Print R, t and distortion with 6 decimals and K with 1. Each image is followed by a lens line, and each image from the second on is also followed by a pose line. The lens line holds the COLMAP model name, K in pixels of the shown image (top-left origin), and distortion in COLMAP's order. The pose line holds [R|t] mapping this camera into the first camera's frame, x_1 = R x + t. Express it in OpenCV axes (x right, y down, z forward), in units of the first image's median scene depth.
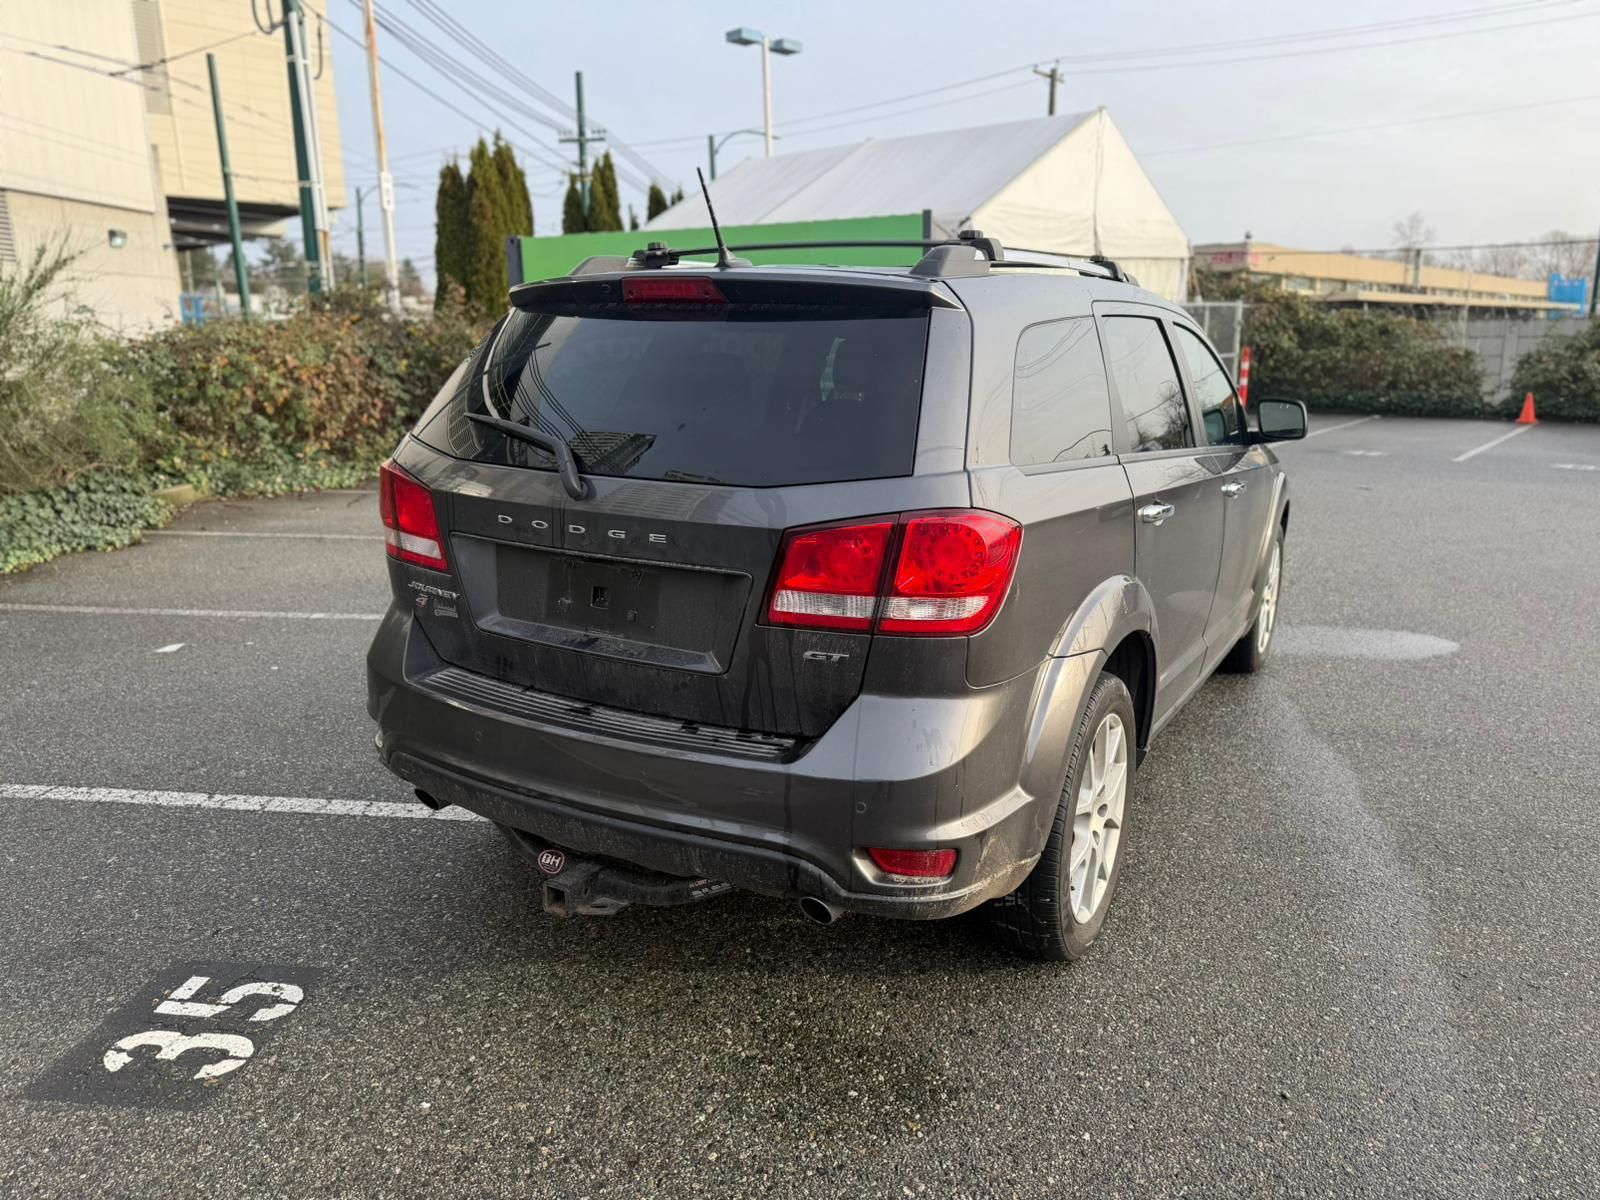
lens RADIAL K [[1129.3, 0, 798.7], [0, 1129.3, 589.4], [0, 0, 1]] dist [0.044512, -0.049640]
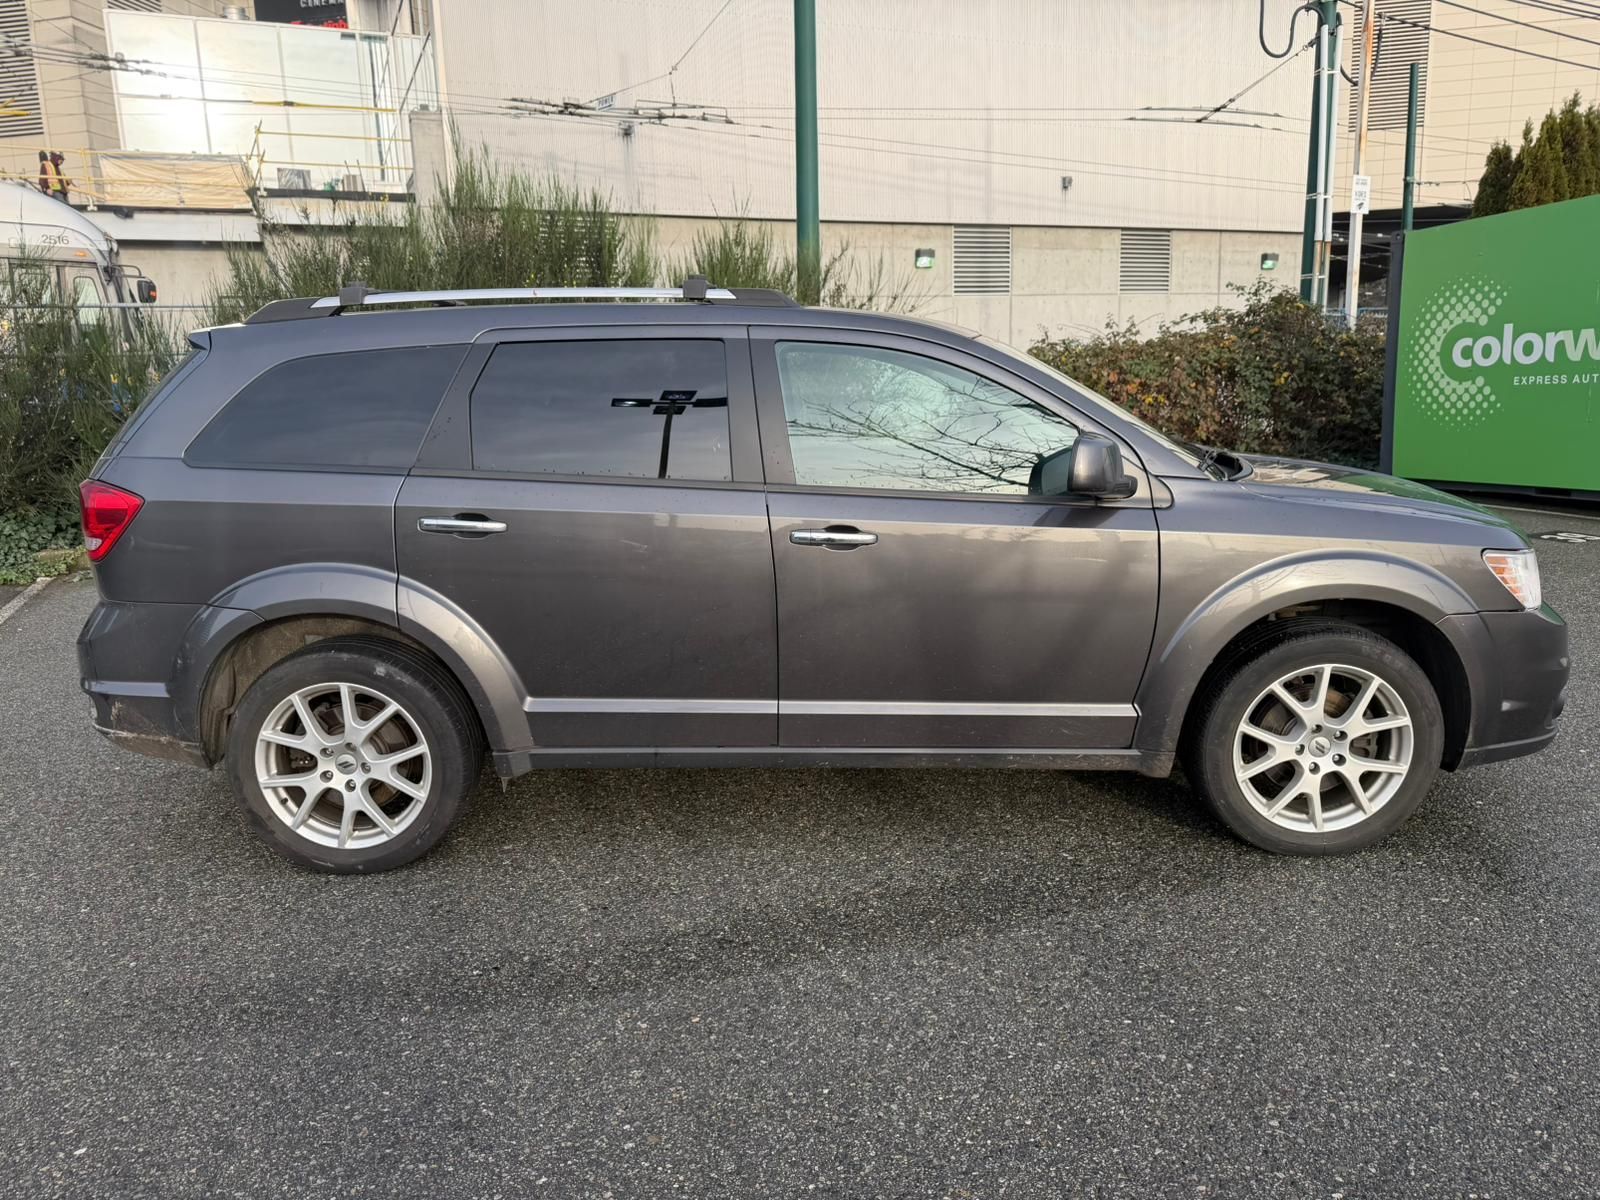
lens RADIAL K [[1140.0, 0, 800.0], [0, 1140.0, 600.0], [0, 0, 1]] dist [0.008509, -0.009961]
pose [[0.491257, 0.163877, -0.855460, 0.924296], [-0.163495, 0.982033, 0.094236, -0.101072], [0.855533, 0.093569, 0.509224, 0.482480]]
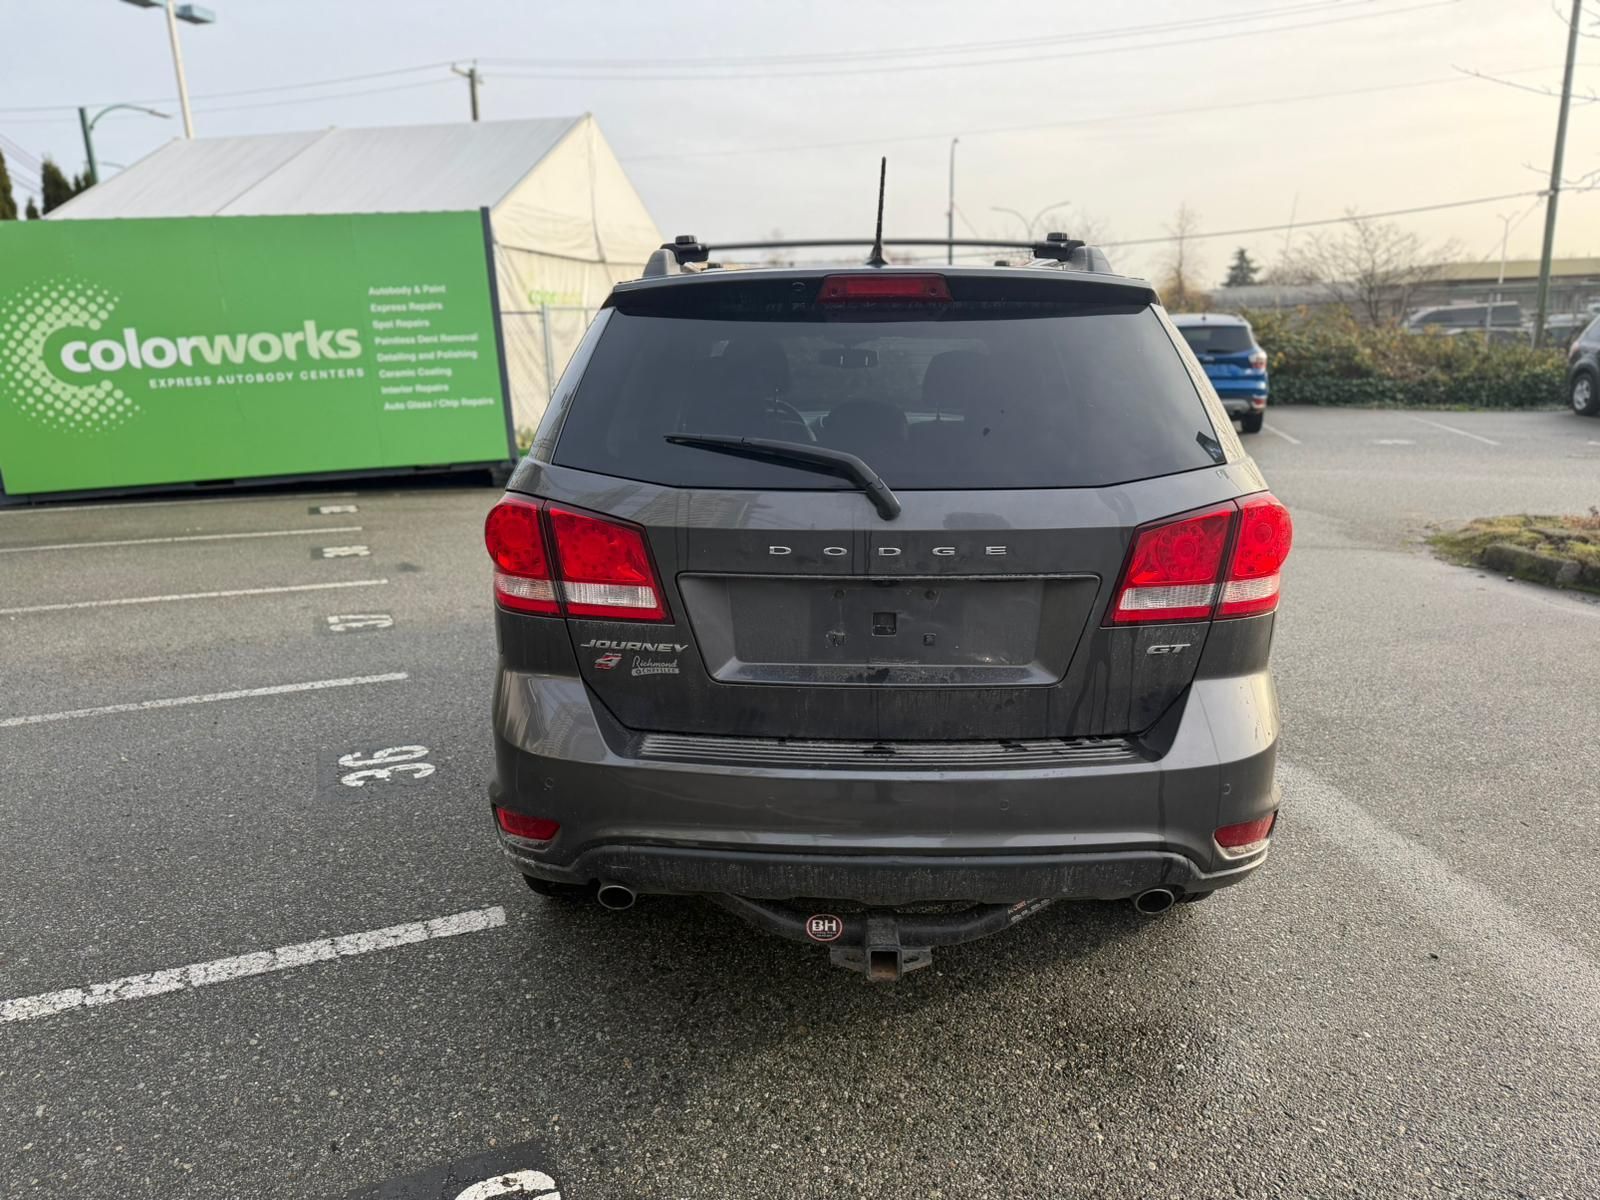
lens RADIAL K [[1127.2, 0, 793.2], [0, 1127.2, 585.3], [0, 0, 1]] dist [0.051440, -0.047593]
pose [[0.880600, -0.116169, 0.459401, -0.345348], [0.119038, 0.992627, 0.022828, -0.028301], [-0.458666, 0.034584, 0.887936, 0.119041]]
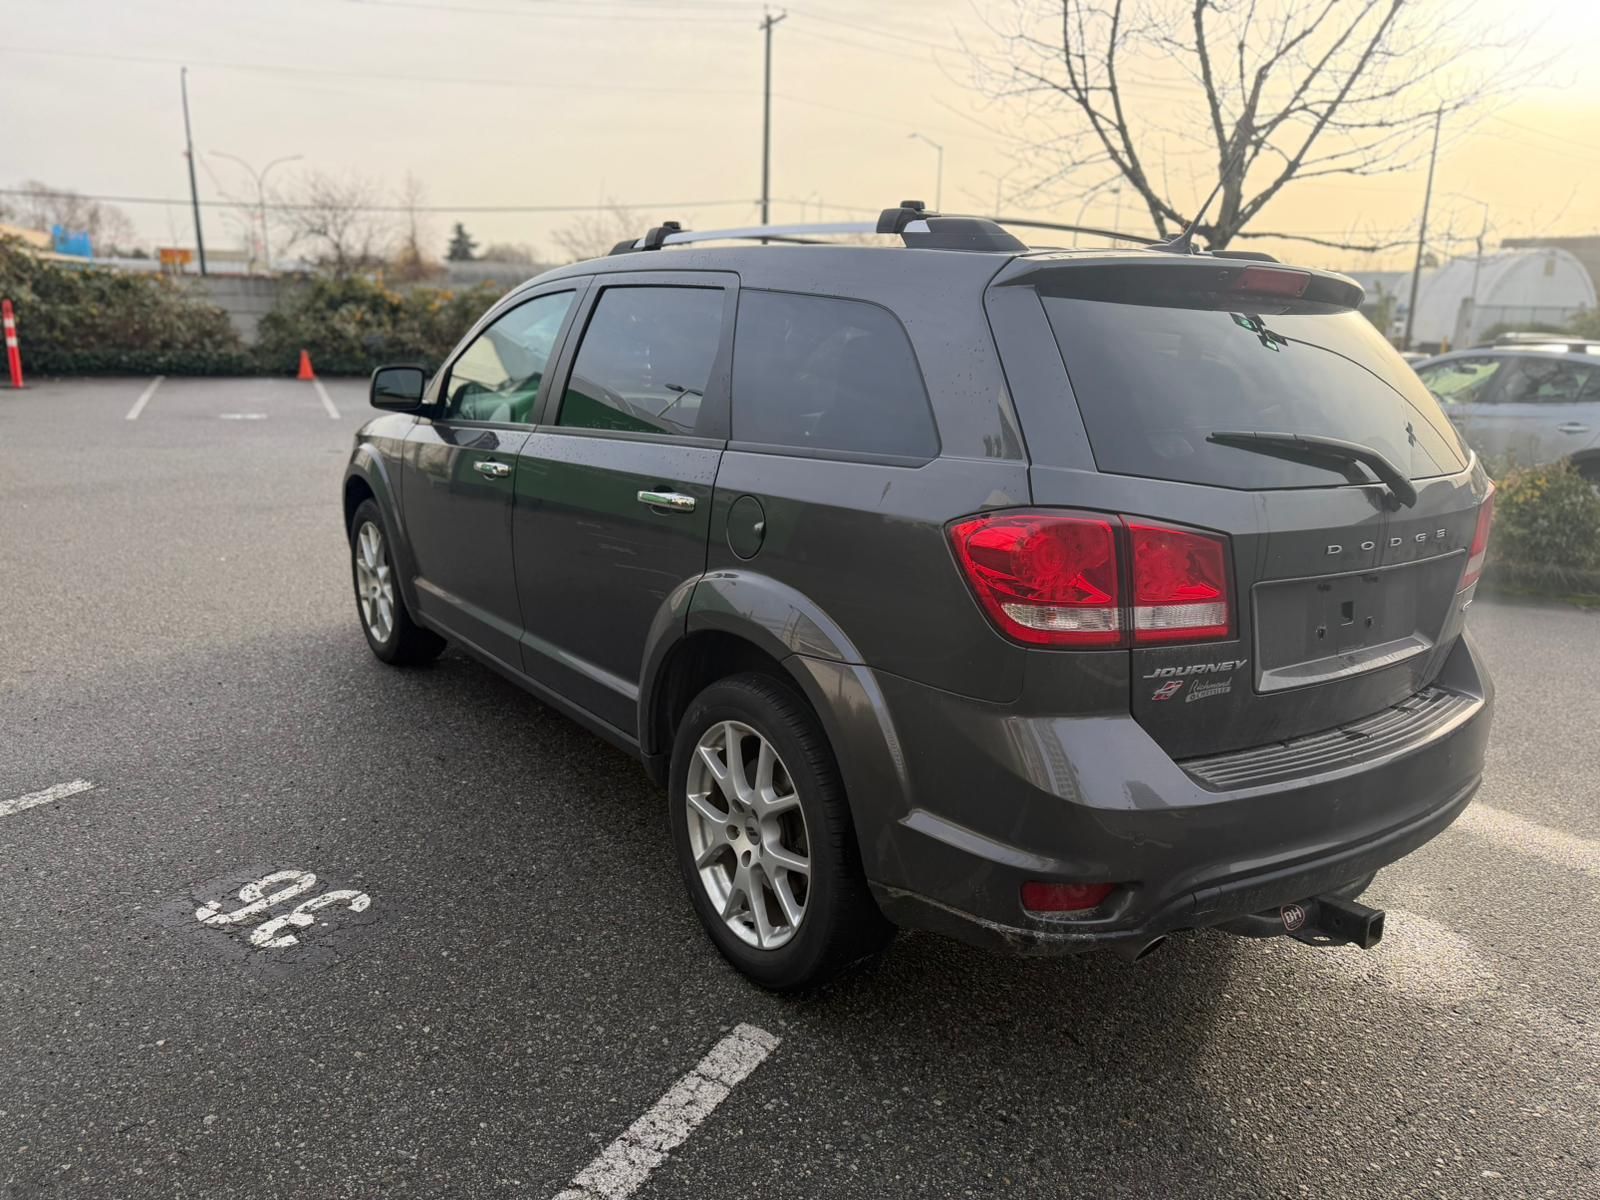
lens RADIAL K [[1140.0, 0, 800.0], [0, 1140.0, 600.0], [0, 0, 1]] dist [0.008509, -0.009961]
pose [[0.420215, -0.209800, 0.882838, -0.632290], [0.167247, 0.974144, 0.151892, -0.117538], [-0.891879, 0.083825, 0.444438, 0.517233]]
